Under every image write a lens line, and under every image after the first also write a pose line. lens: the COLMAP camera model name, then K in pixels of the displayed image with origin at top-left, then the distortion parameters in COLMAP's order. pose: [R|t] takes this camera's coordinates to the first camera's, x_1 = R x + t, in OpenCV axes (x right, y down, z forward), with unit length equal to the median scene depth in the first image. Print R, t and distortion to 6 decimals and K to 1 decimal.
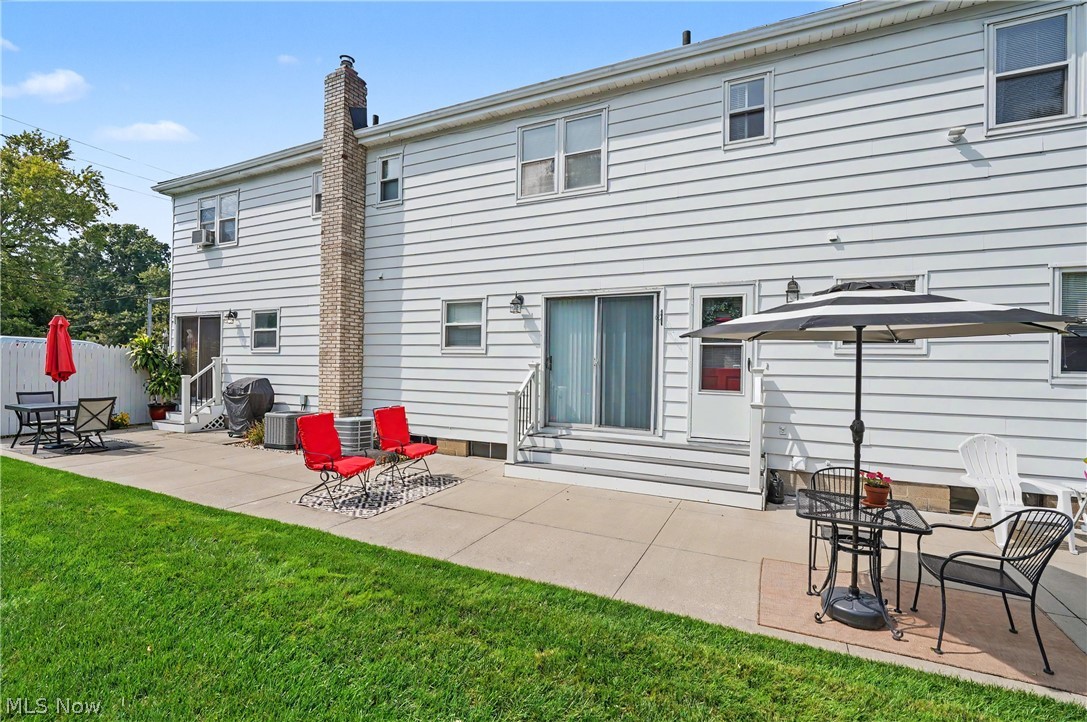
lens RADIAL K [[444.6, 0, 548.3], [0, 444.6, 356.0], [0, 0, 1]] dist [-0.007614, 0.000077]
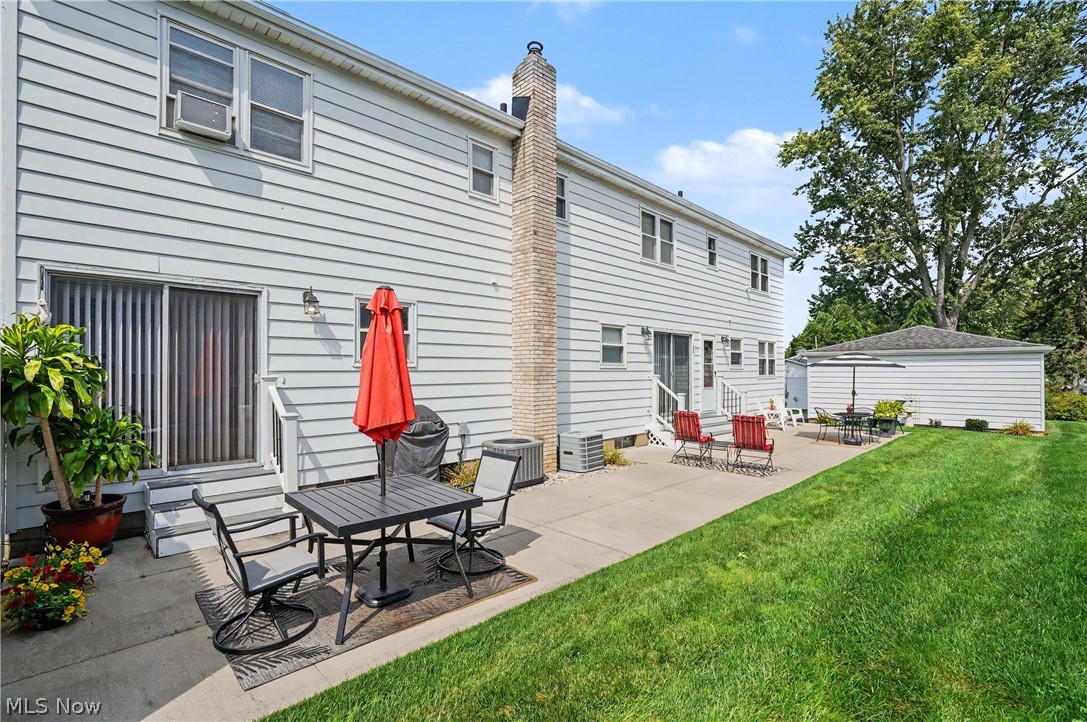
lens RADIAL K [[495.4, 0, 532.4], [0, 495.4, 369.0], [0, 0, 1]] dist [-0.010632, 0.002930]
pose [[0.391159, -0.002764, 0.920319, -1.530906], [0.000107, 0.999996, 0.002958, -0.008244], [-0.920323, -0.001058, 0.391158, 0.657965]]
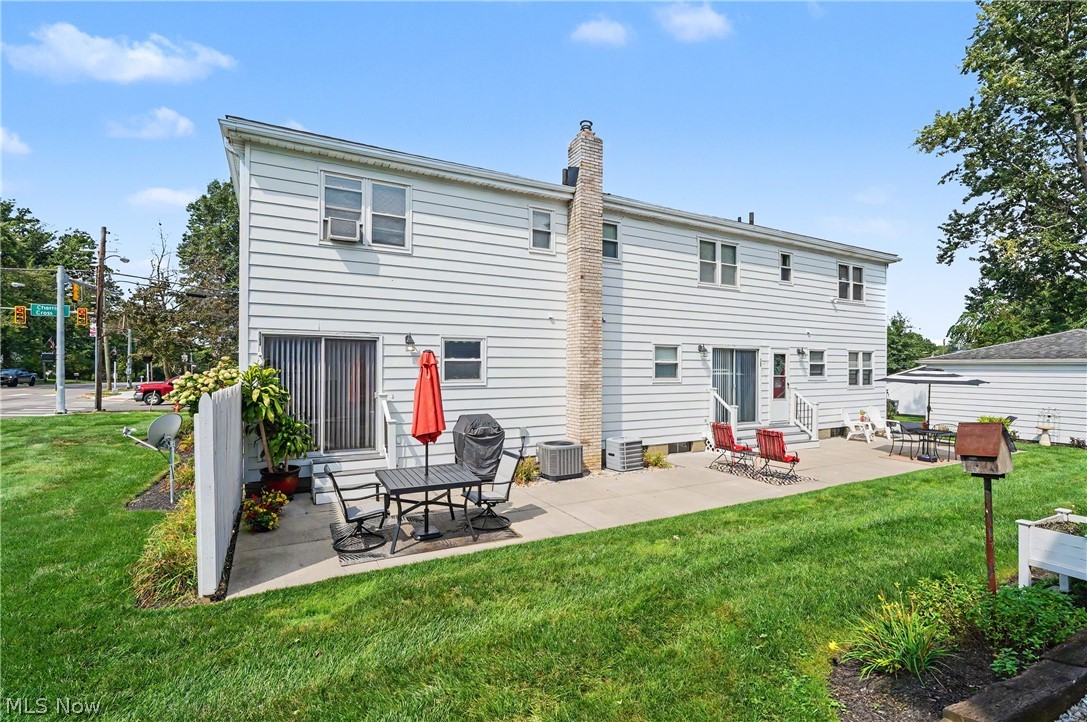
lens RADIAL K [[495.4, 0, 536.9], [0, 495.4, 365.6], [0, 0, 1]] dist [-0.010632, 0.002930]
pose [[0.625738, -0.004140, 0.780022, -1.662252], [-0.002824, 0.999967, 0.007572, -0.070237], [-0.780028, -0.006941, 0.625706, 0.330572]]
